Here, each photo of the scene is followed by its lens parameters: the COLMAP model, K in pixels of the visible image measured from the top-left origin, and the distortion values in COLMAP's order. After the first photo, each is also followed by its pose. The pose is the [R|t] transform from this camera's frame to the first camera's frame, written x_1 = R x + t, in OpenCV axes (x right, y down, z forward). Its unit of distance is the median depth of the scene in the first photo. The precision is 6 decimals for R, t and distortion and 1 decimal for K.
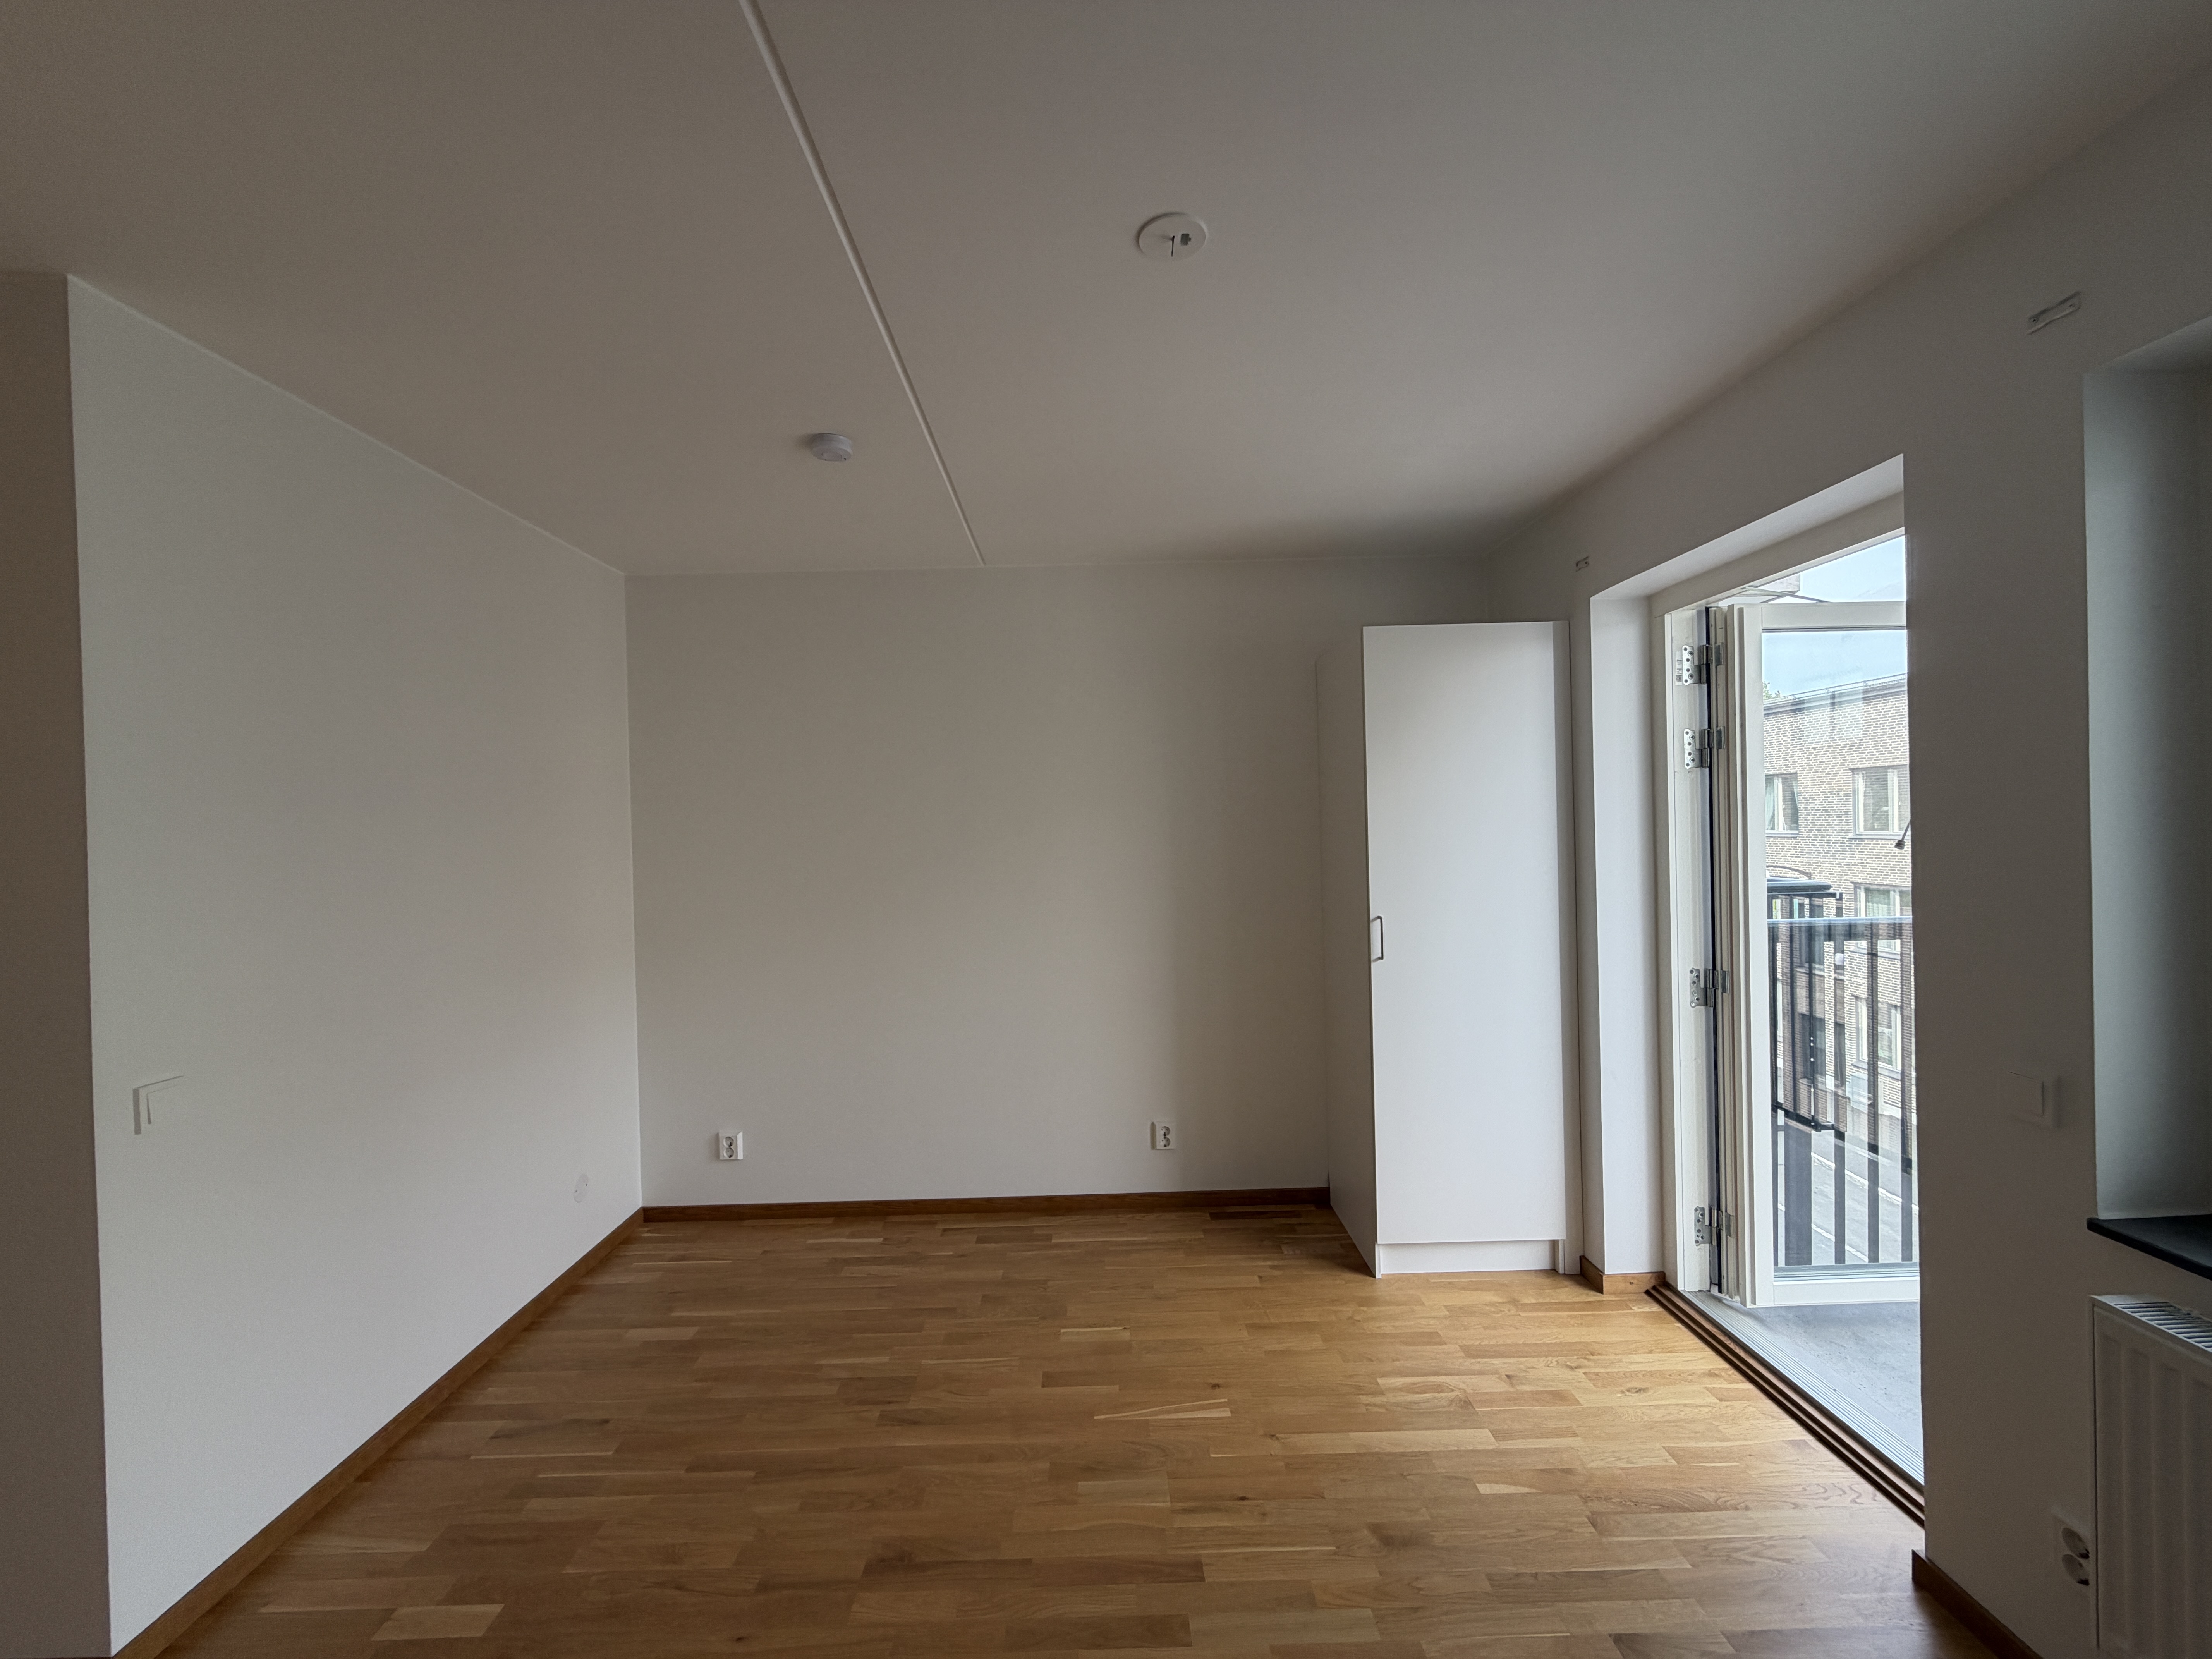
lens RADIAL K [[879.1, 0, 1099.3], [0, 879.1, 830.9], [0, 0, 1]] dist [-0.000574, 0.000593]
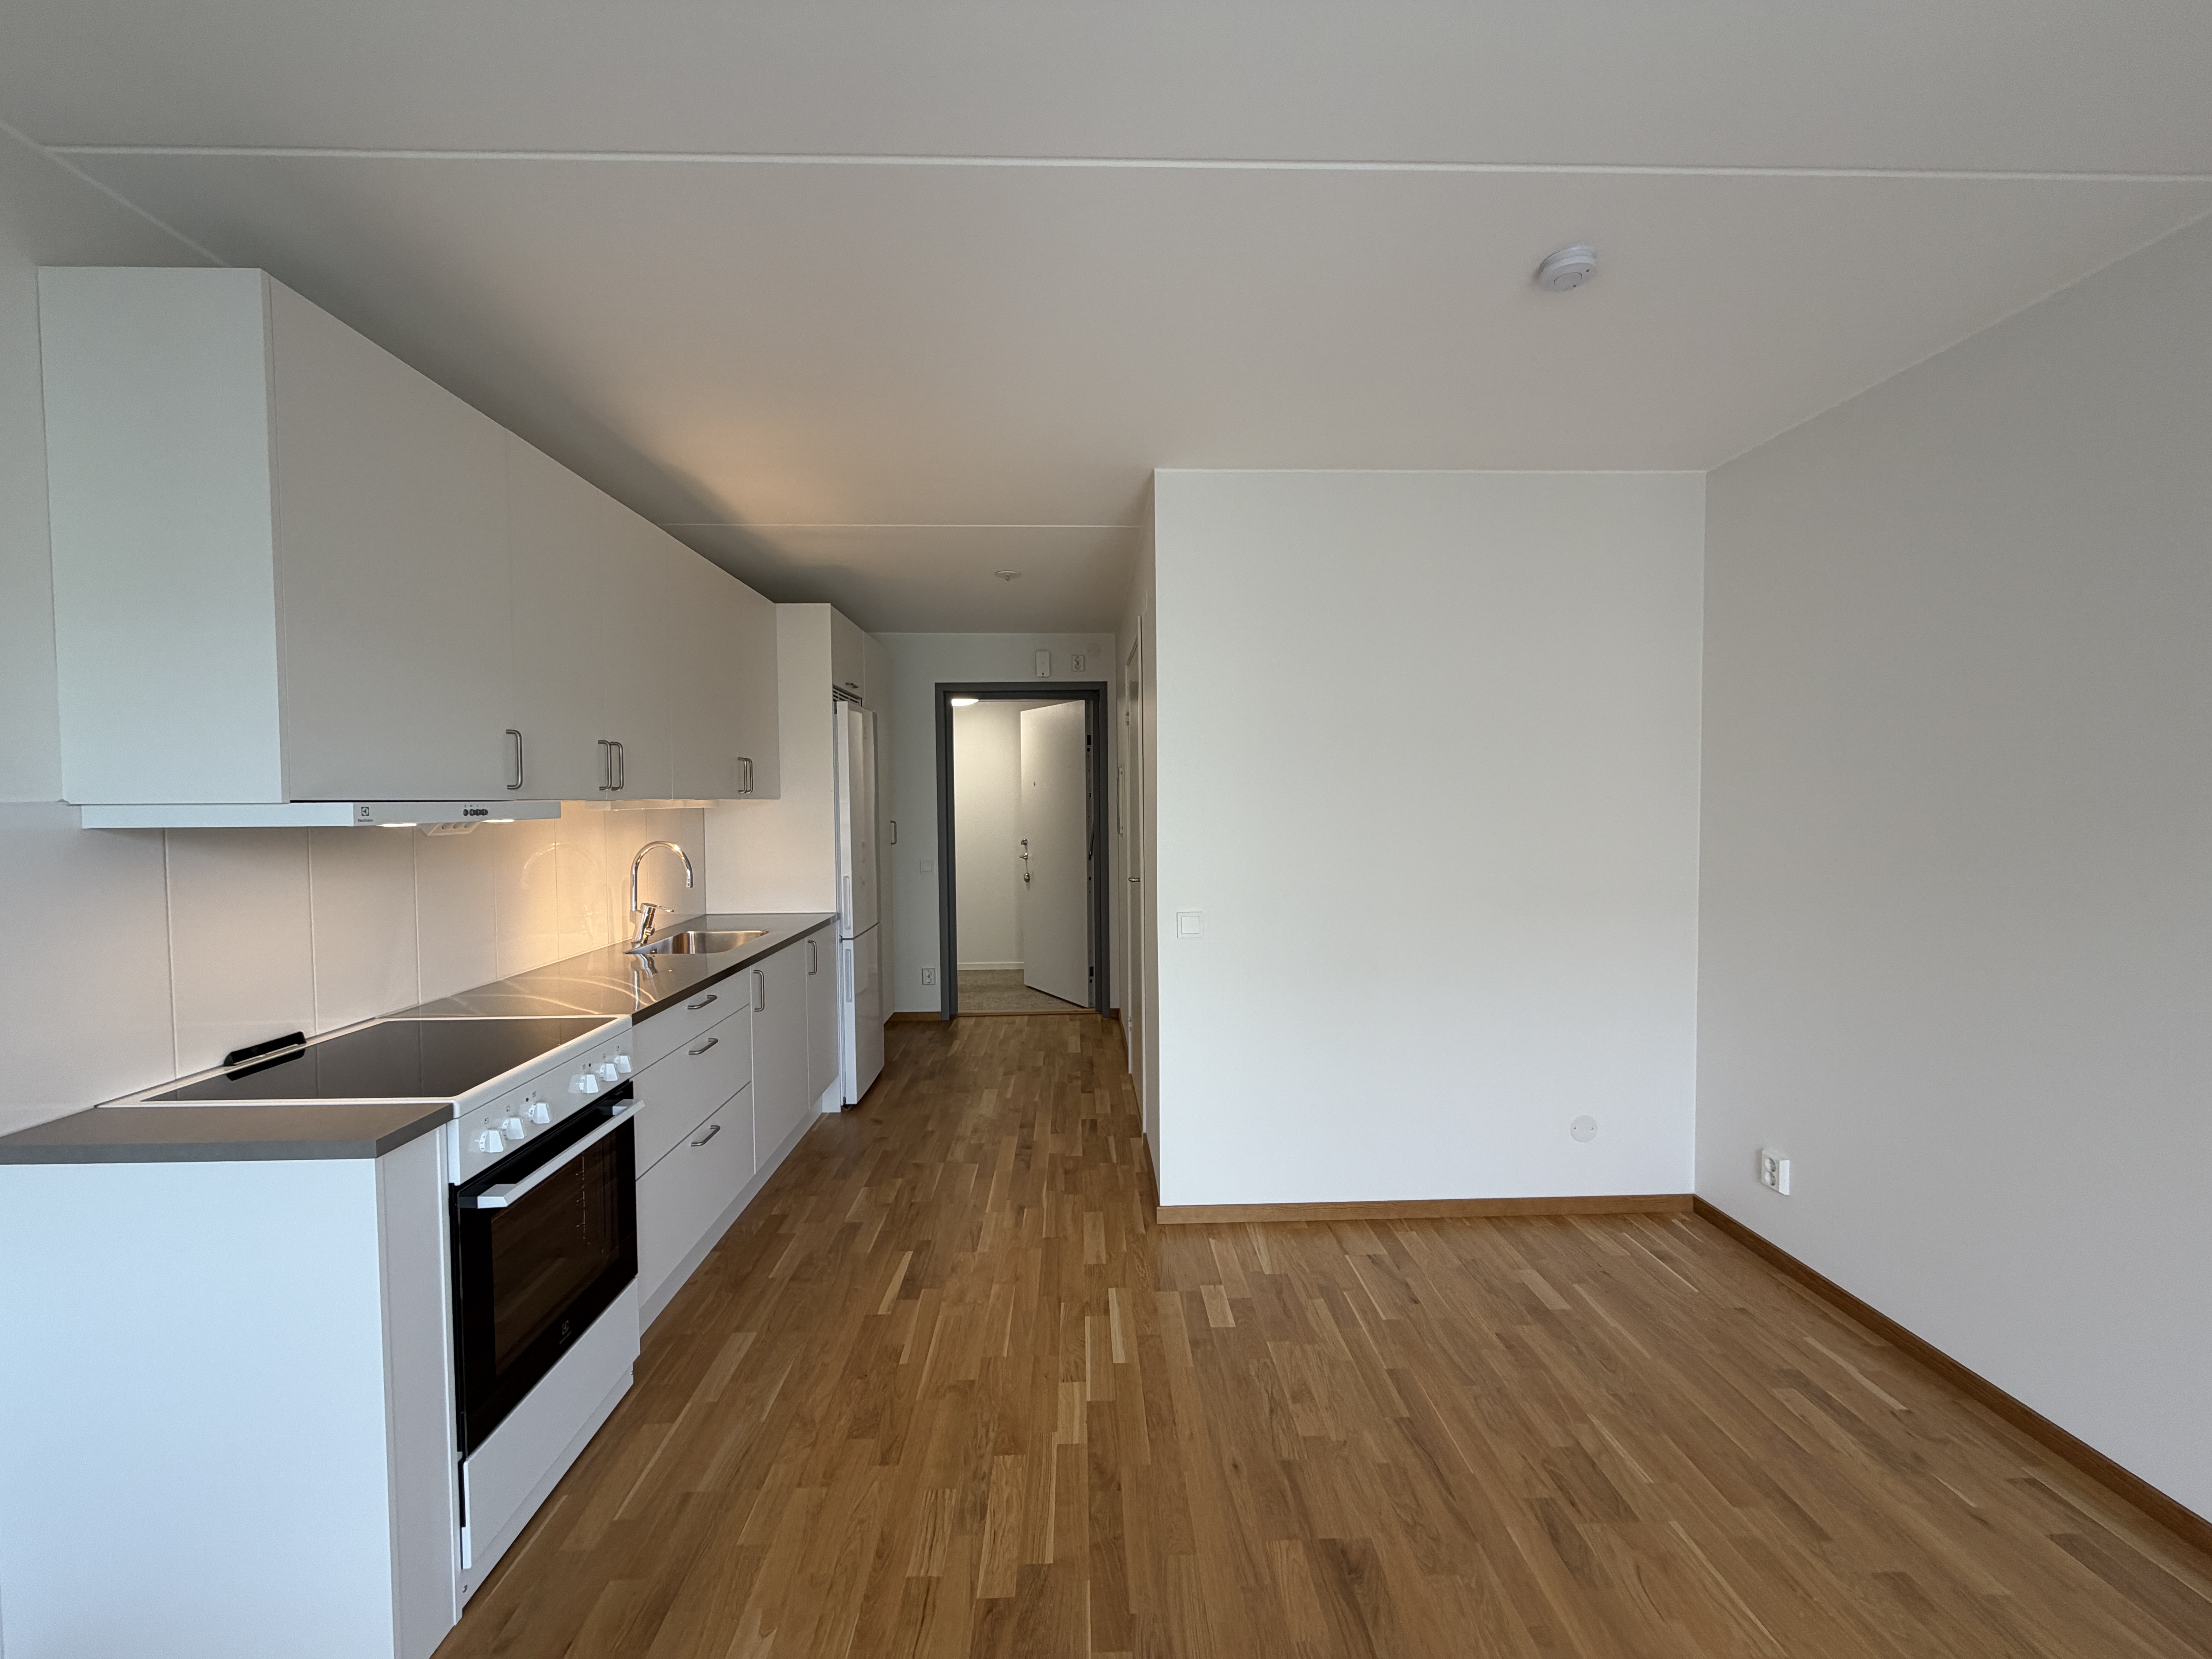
lens RADIAL K [[879.1, 0, 1099.3], [0, 879.1, 830.9], [0, 0, 1]] dist [-0.000574, 0.000593]
pose [[0.019766, 0.060206, -0.997990, 0.426812], [0.000816, 0.998184, 0.060234, 0.010777], [0.999804, -0.002005, 0.019681, 0.495559]]
